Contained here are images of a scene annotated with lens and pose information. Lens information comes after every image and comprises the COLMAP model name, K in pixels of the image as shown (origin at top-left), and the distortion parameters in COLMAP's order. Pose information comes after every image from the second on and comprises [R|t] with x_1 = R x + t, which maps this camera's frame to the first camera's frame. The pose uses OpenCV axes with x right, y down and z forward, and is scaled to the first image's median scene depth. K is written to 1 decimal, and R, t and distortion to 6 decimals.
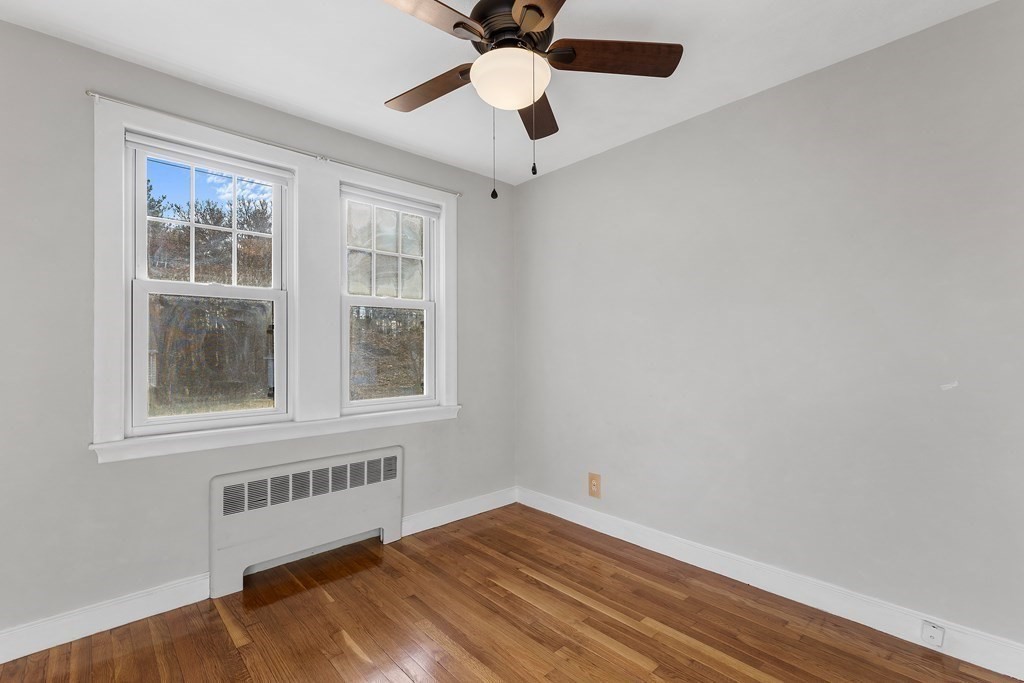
lens RADIAL K [[465.7, 0, 505.6], [0, 465.7, 360.3], [0, 0, 1]] dist [0.000789, 0.000004]
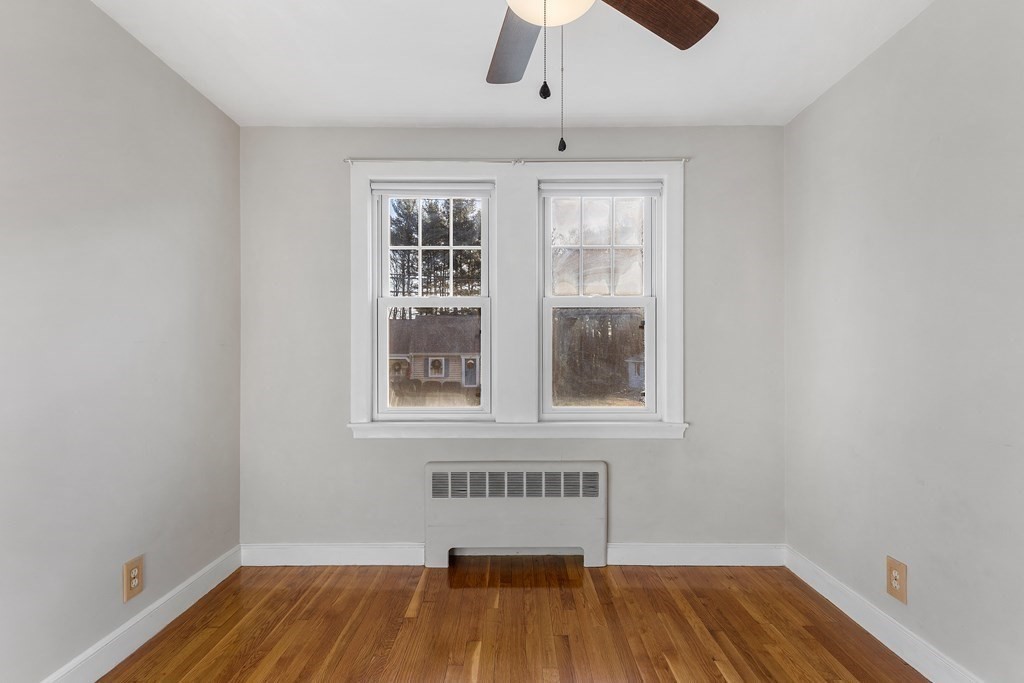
lens RADIAL K [[465.2, 0, 510.2], [0, 465.2, 363.0], [0, 0, 1]] dist [0.003213, -0.000102]
pose [[0.734697, 0.018853, -0.678134, 0.265374], [-0.019718, 0.999785, 0.006434, -0.007810], [0.678109, 0.008644, 0.734910, 0.246833]]
